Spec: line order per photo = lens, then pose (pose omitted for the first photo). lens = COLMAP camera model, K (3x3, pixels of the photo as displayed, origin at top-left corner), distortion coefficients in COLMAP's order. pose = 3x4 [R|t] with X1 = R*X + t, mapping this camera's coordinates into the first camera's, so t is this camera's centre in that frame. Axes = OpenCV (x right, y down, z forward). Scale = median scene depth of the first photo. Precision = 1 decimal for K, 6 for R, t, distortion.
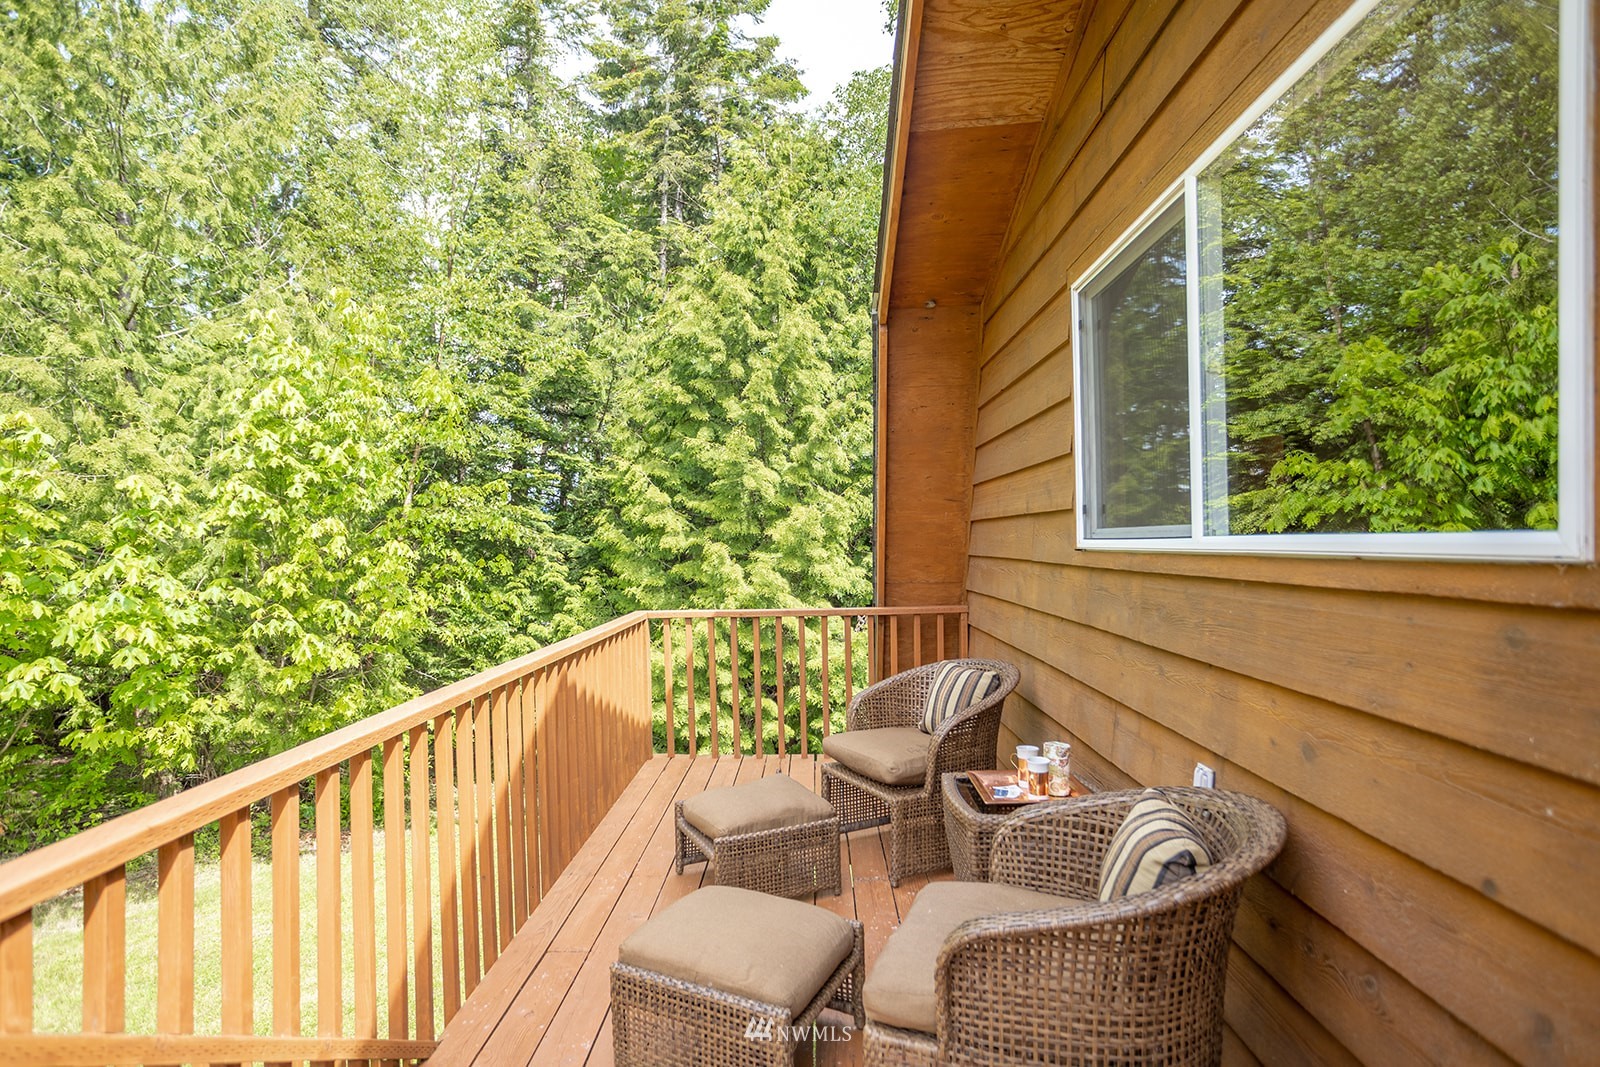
lens RADIAL K [[804.5, 0, 800.4], [0, 804.5, 550.0], [0, 0, 1]] dist [-0.005968, 0.000064]
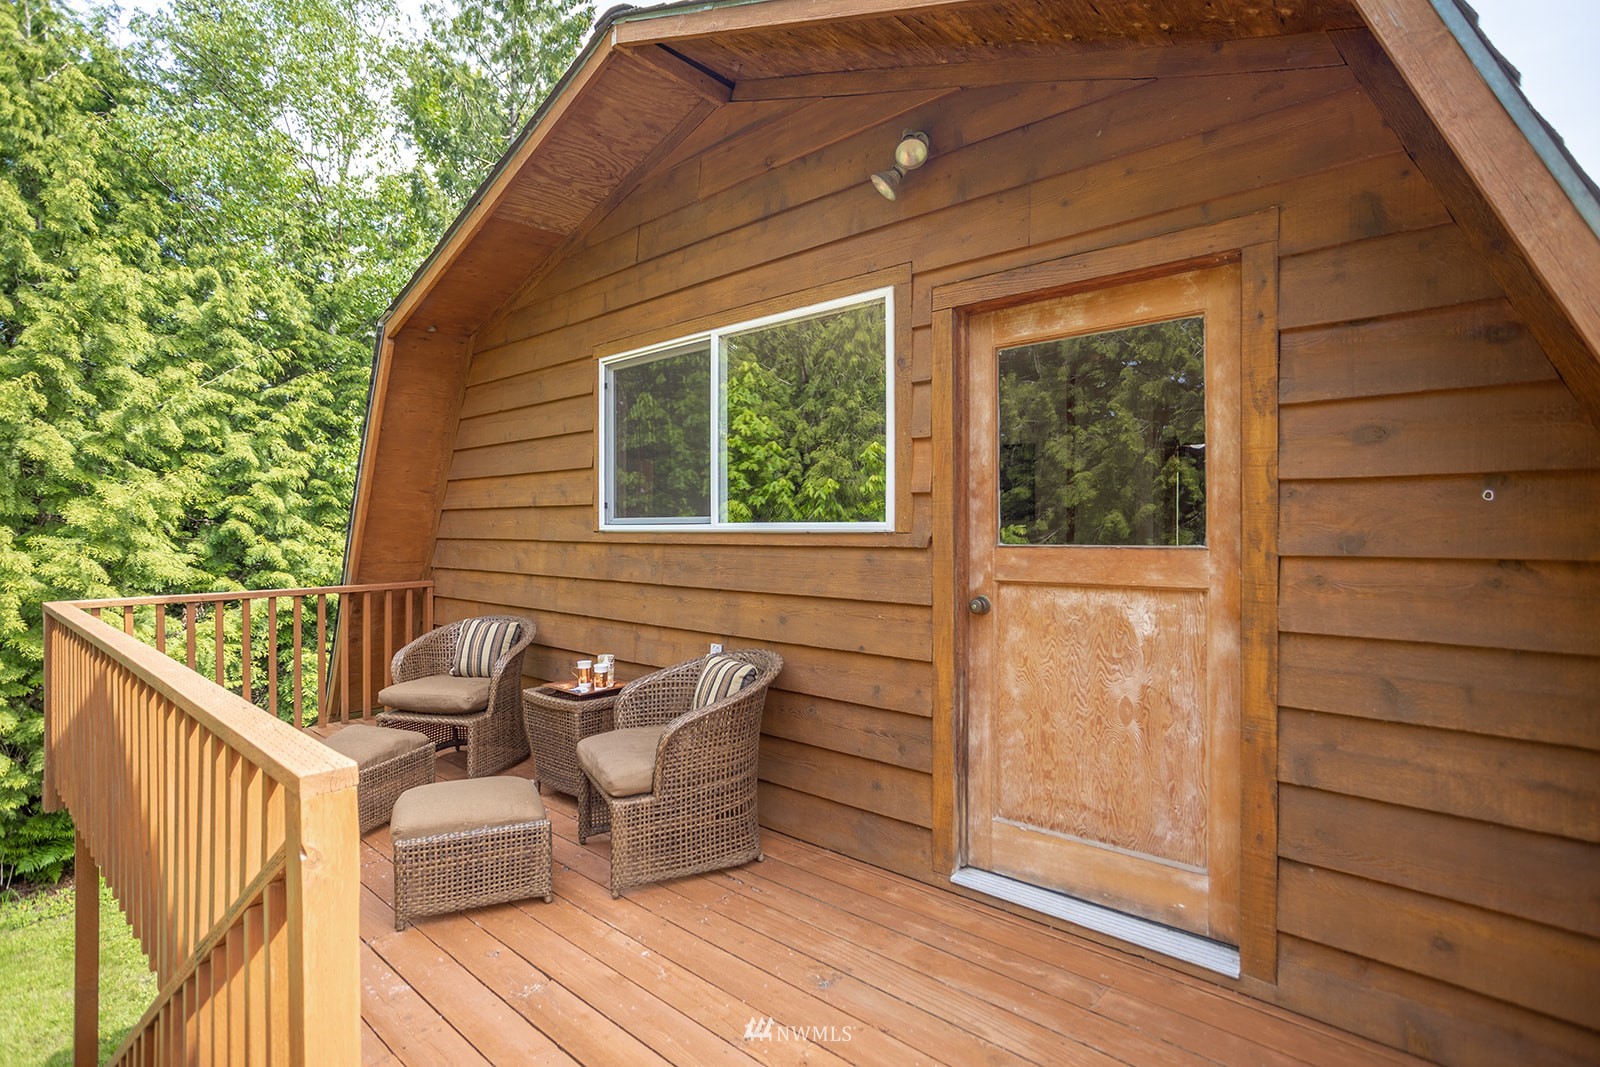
lens RADIAL K [[728.1, 0, 800.0], [0, 728.1, 533.5], [0, 0, 1]] dist [-0.002131, 0.000117]
pose [[0.626205, 0.011215, 0.779578, -0.423670], [-0.002587, 0.999921, -0.012306, 0.016709], [-0.779654, 0.005690, 0.626184, -0.139503]]
